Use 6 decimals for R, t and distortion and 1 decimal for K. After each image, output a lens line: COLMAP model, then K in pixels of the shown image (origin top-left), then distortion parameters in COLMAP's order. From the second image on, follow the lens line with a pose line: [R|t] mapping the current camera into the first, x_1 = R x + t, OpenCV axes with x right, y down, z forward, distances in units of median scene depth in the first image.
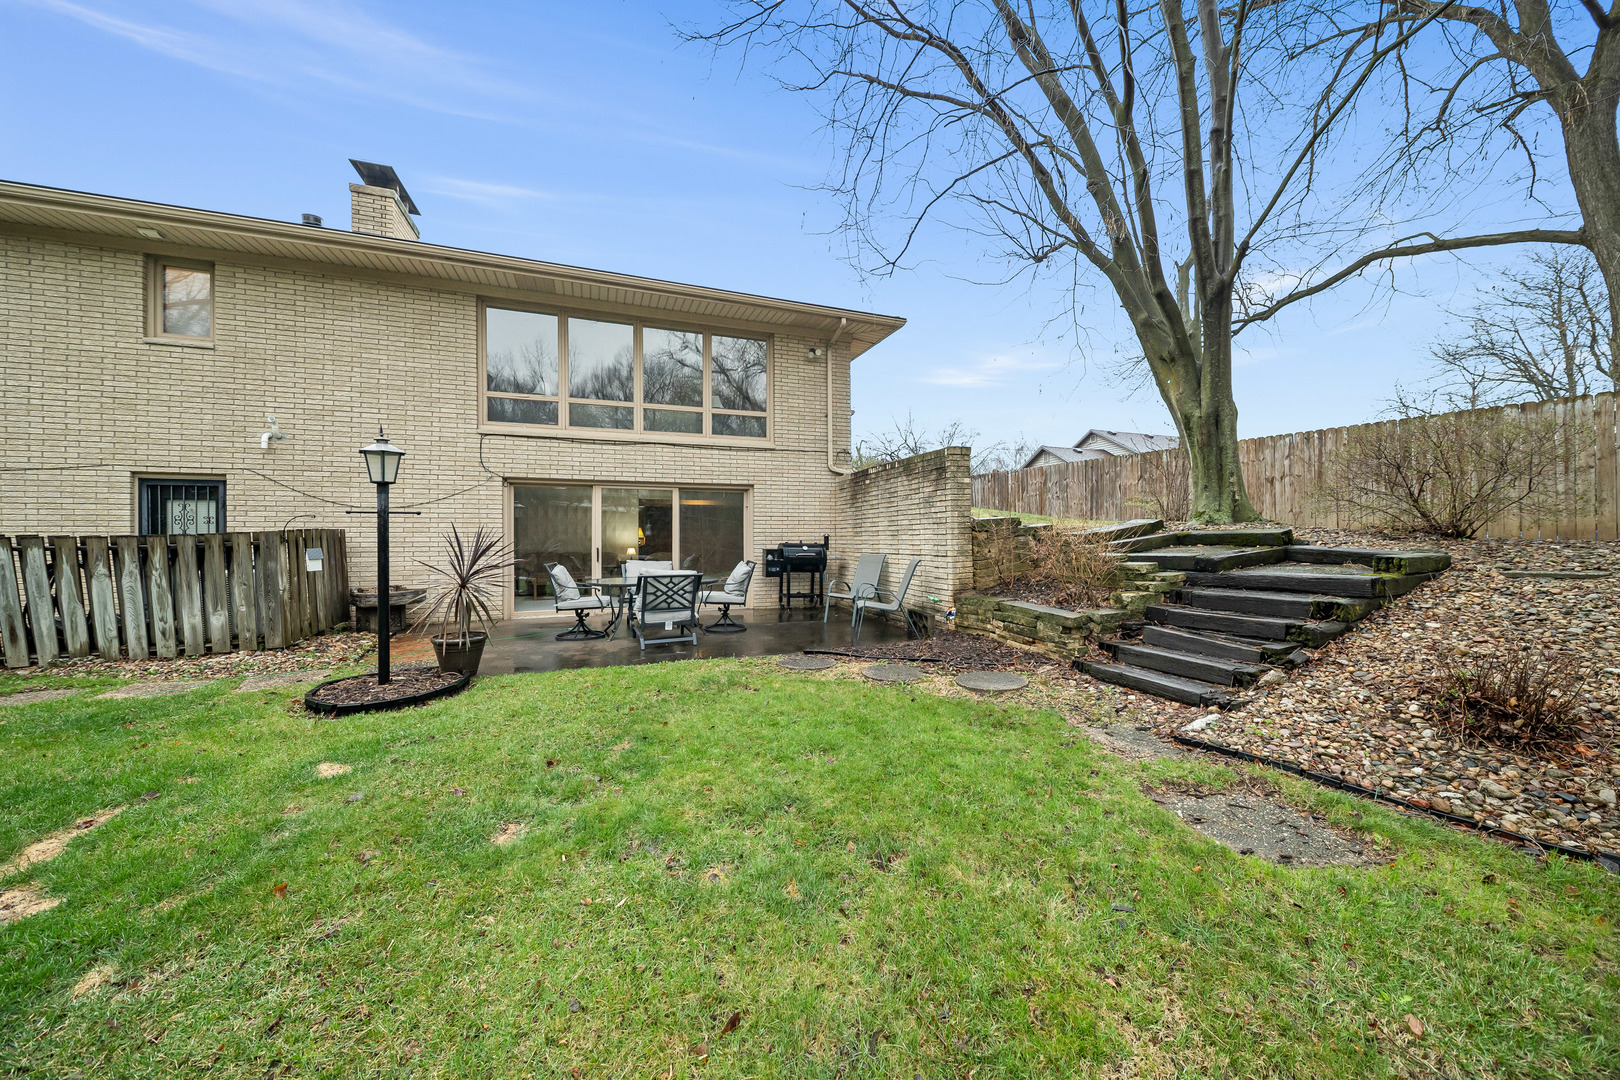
lens RADIAL K [[560.6, 0, 813.8], [0, 560.6, 542.2], [0, 0, 1]] dist [-0.002439, -0.000581]
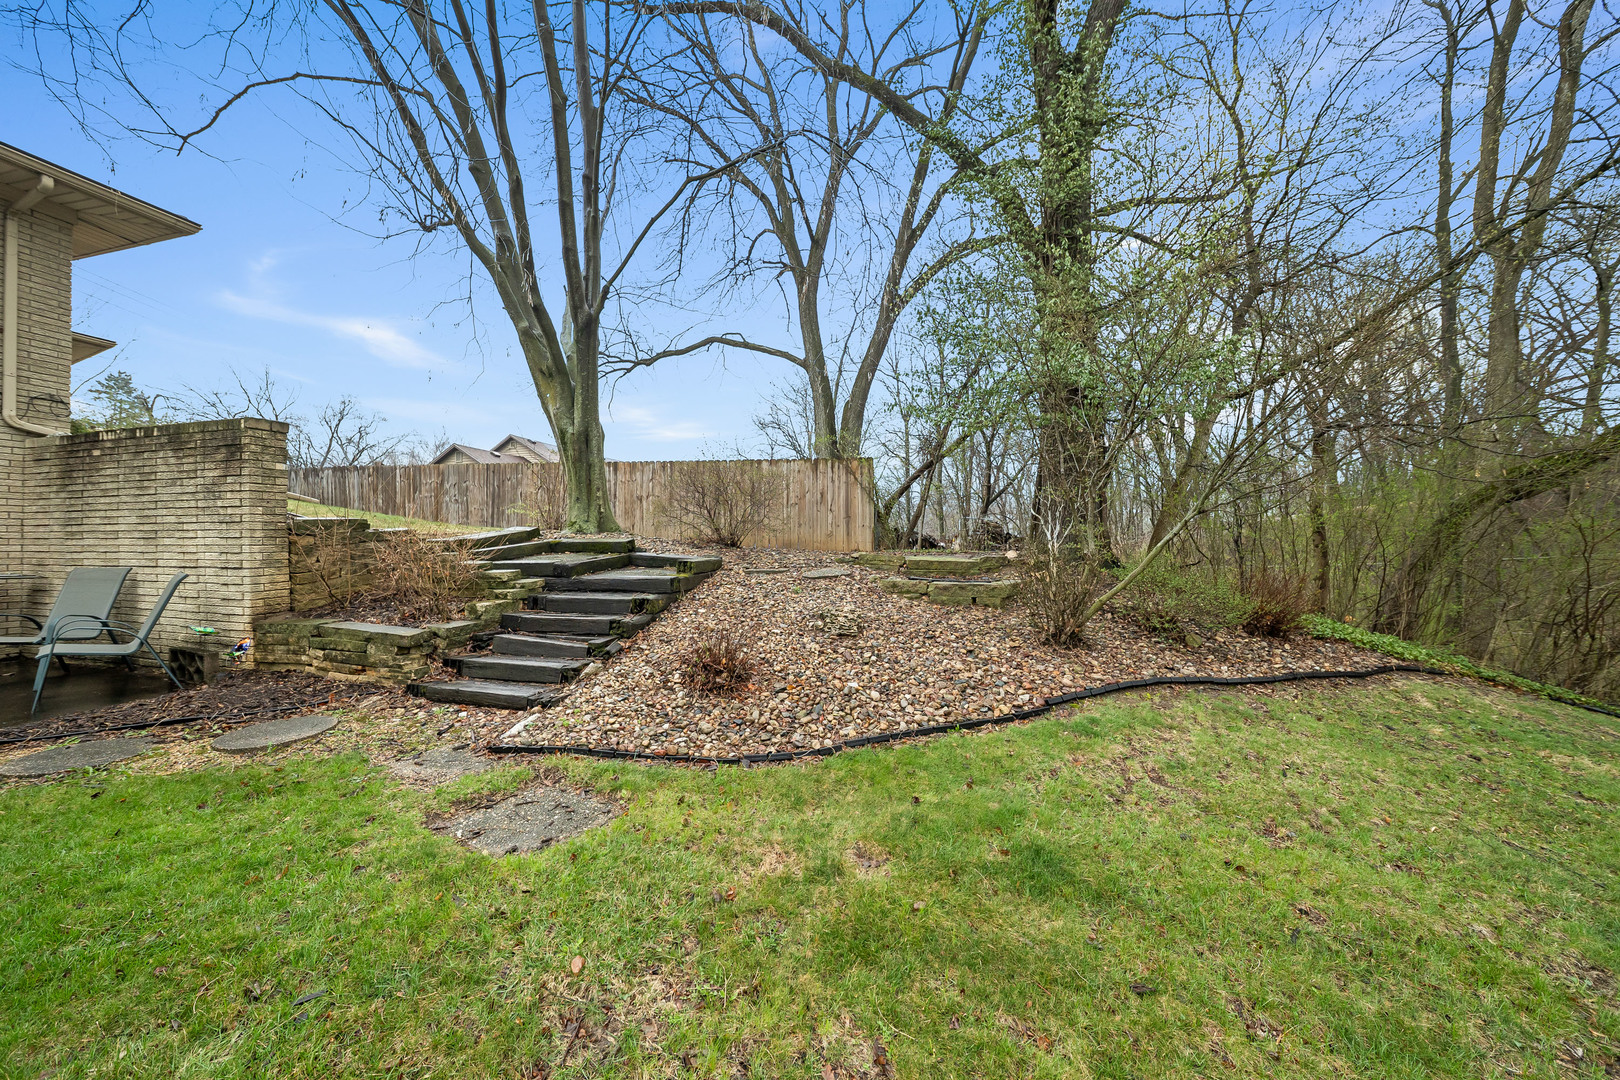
lens RADIAL K [[560.6, 0, 815.6], [0, 560.6, 547.4], [0, 0, 1]] dist [-0.002439, -0.000581]
pose [[0.603522, 0.006183, 0.797322, 0.121186], [-0.001241, 0.999976, -0.006815, 0.002279], [-0.797345, 0.003123, 0.603515, -0.026457]]
